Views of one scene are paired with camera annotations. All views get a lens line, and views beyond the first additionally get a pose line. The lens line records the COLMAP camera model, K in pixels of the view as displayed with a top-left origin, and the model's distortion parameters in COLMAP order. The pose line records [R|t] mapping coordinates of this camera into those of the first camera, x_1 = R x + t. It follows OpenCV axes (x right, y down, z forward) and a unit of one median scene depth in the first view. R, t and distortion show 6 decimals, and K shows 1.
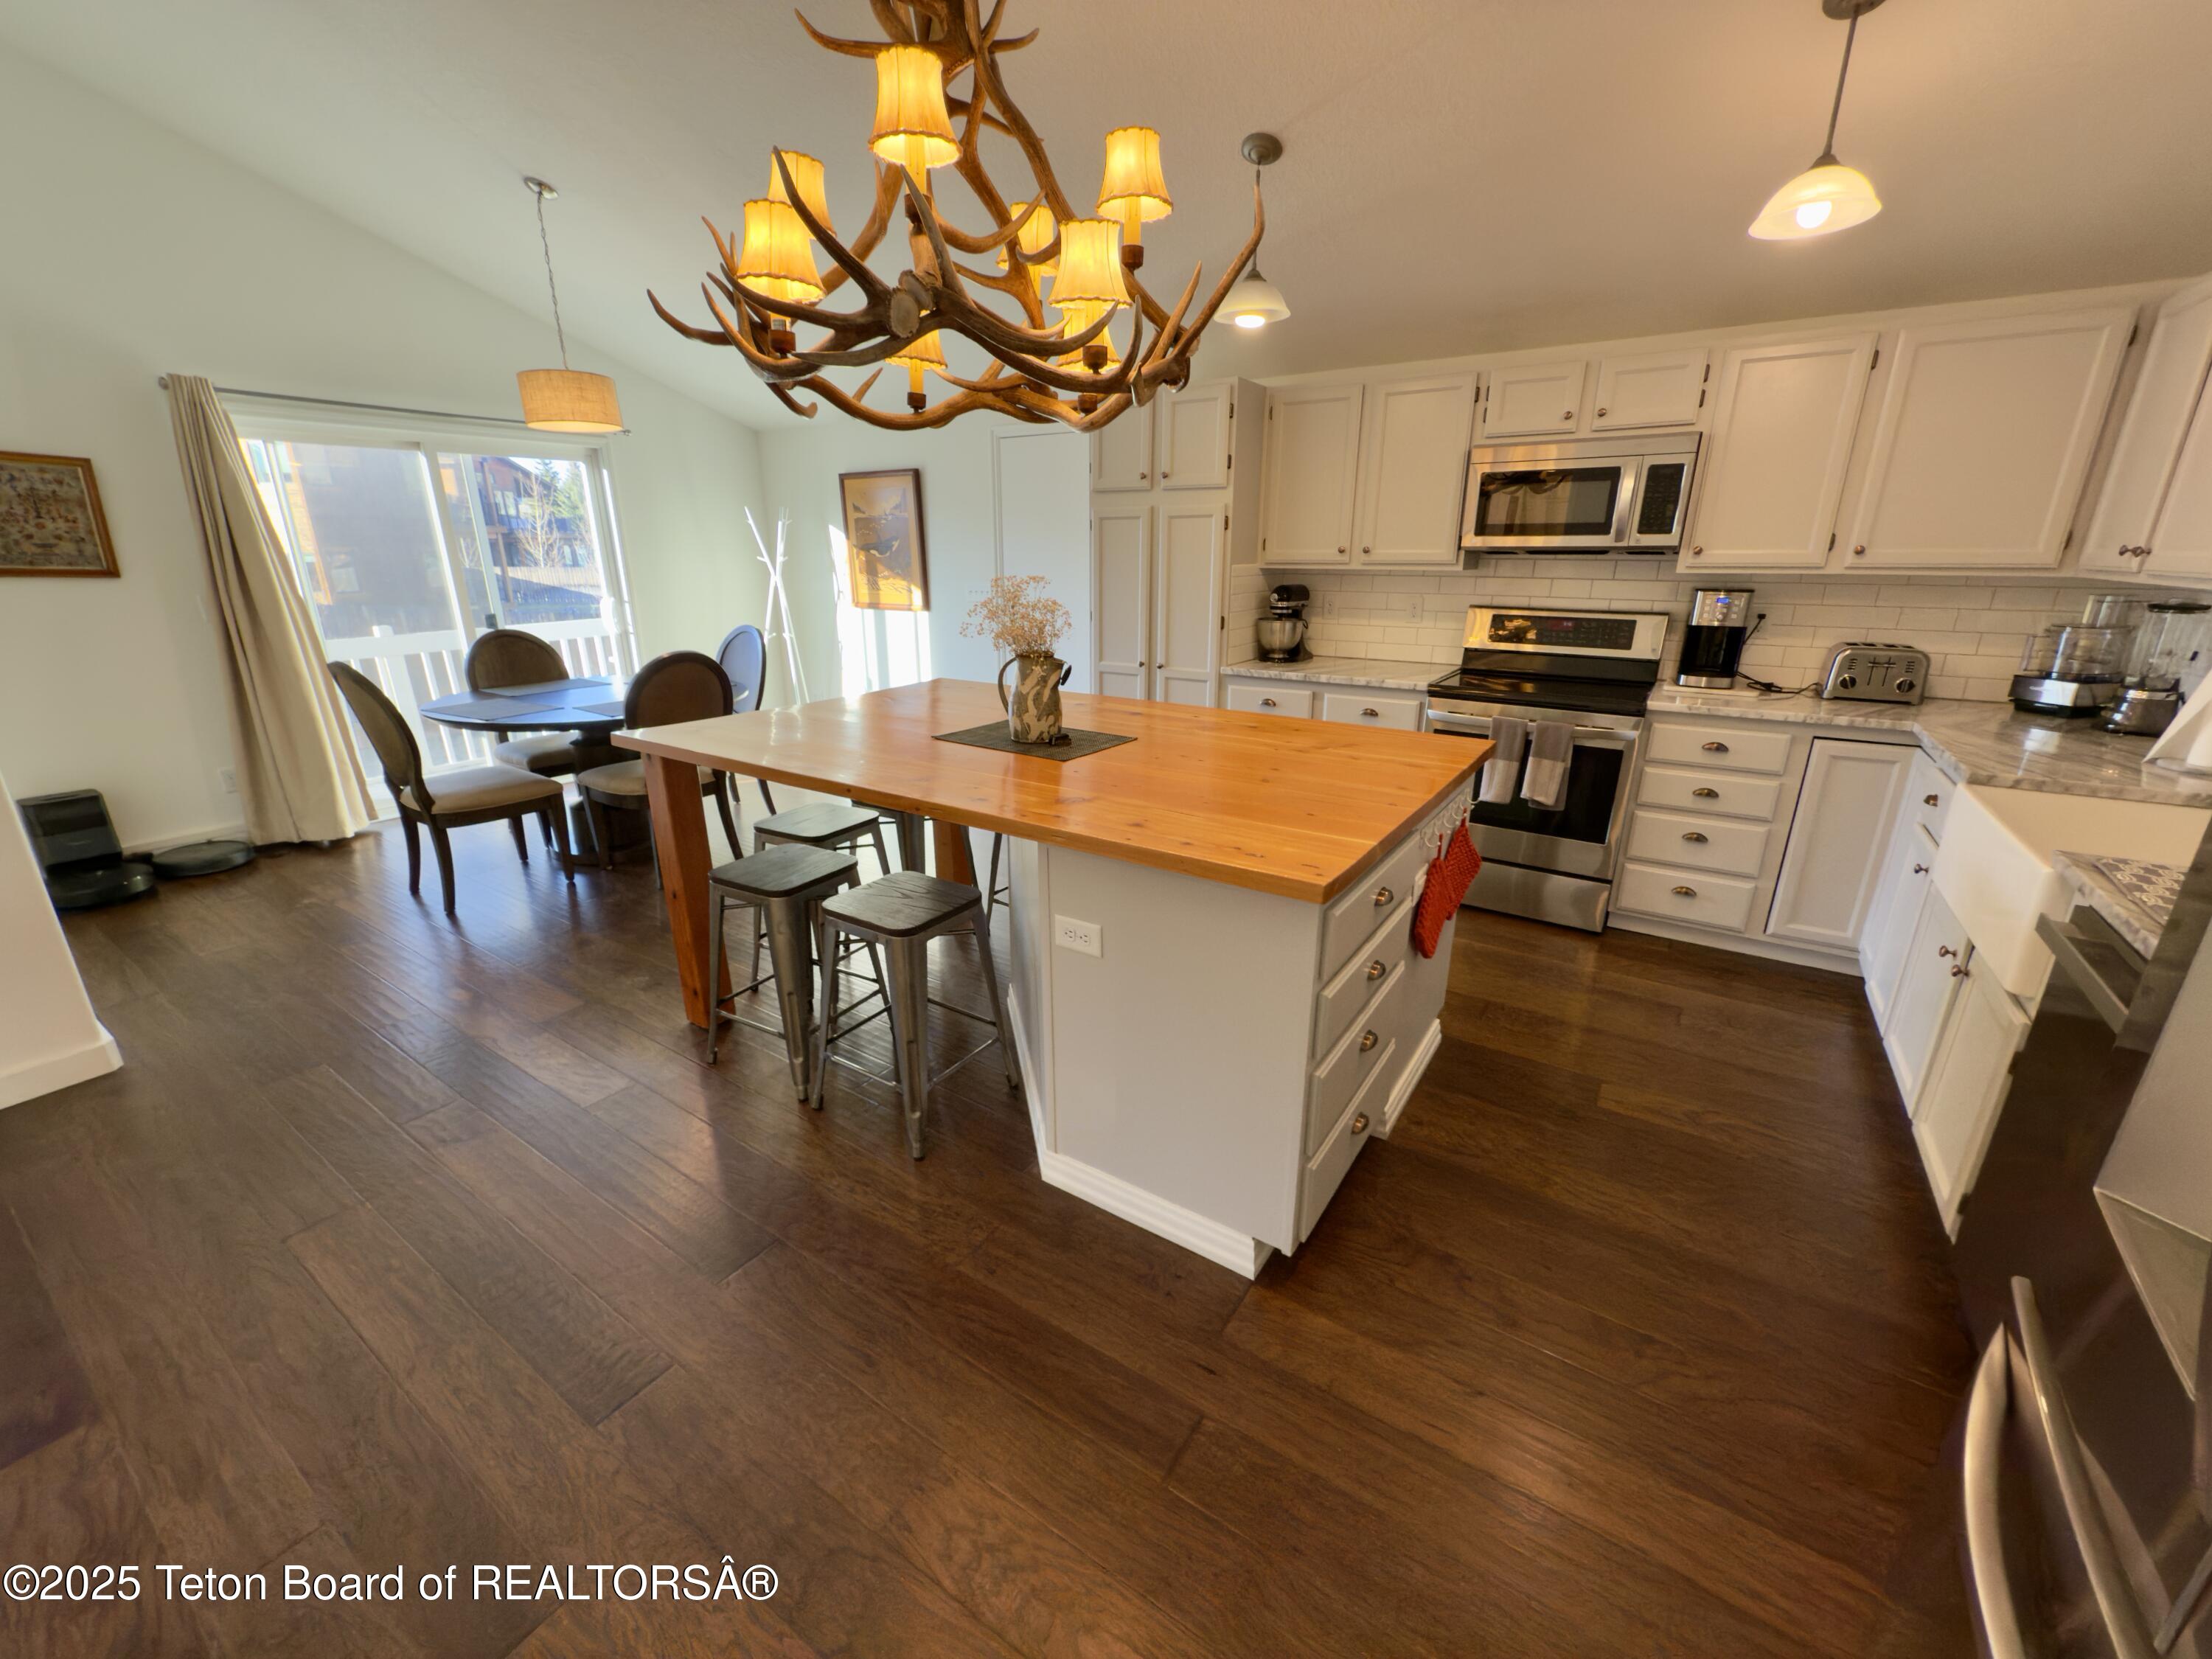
lens RADIAL K [[886.9, 0, 1104.1], [0, 886.9, 831.6], [0, 0, 1]] dist [0.000392, 0.000572]
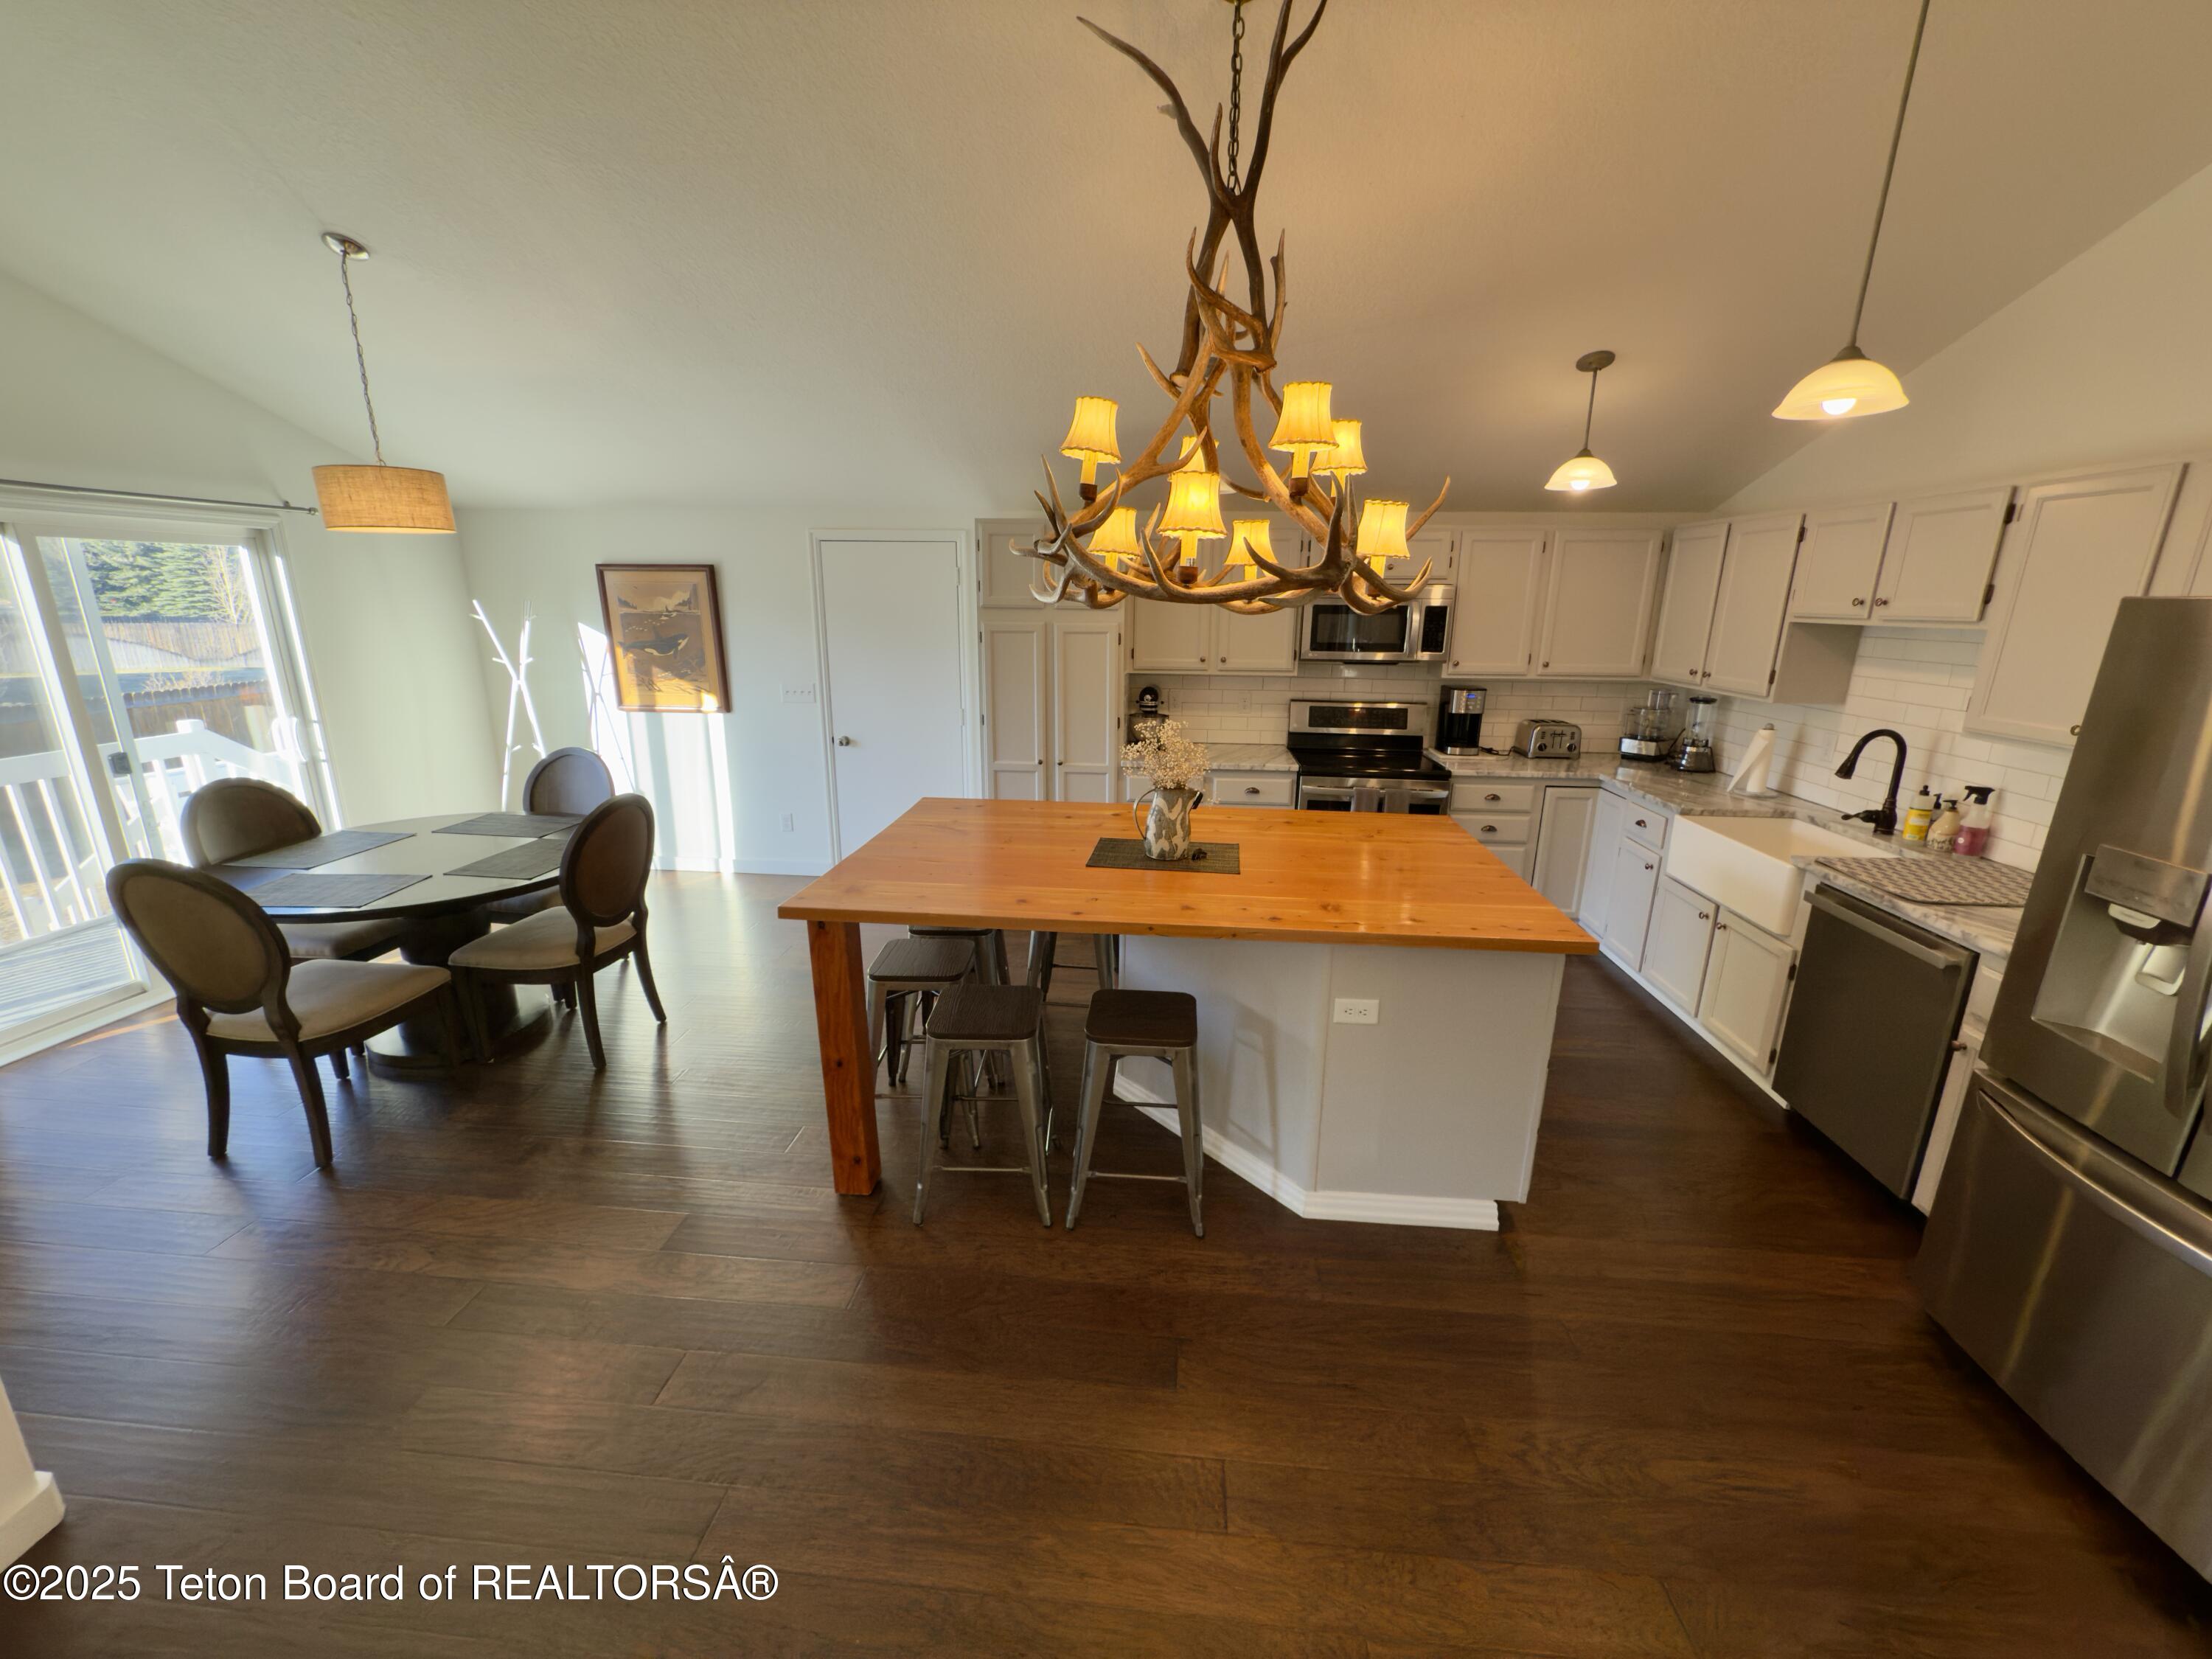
lens RADIAL K [[886.9, 0, 1100.5], [0, 886.9, 830.9], [0, 0, 1]] dist [0.000392, 0.000572]
pose [[0.877145, -0.114056, 0.466485, -0.523340], [0.137269, 0.990405, -0.015956, -0.097549], [-0.460189, 0.078030, 0.884385, 0.006161]]
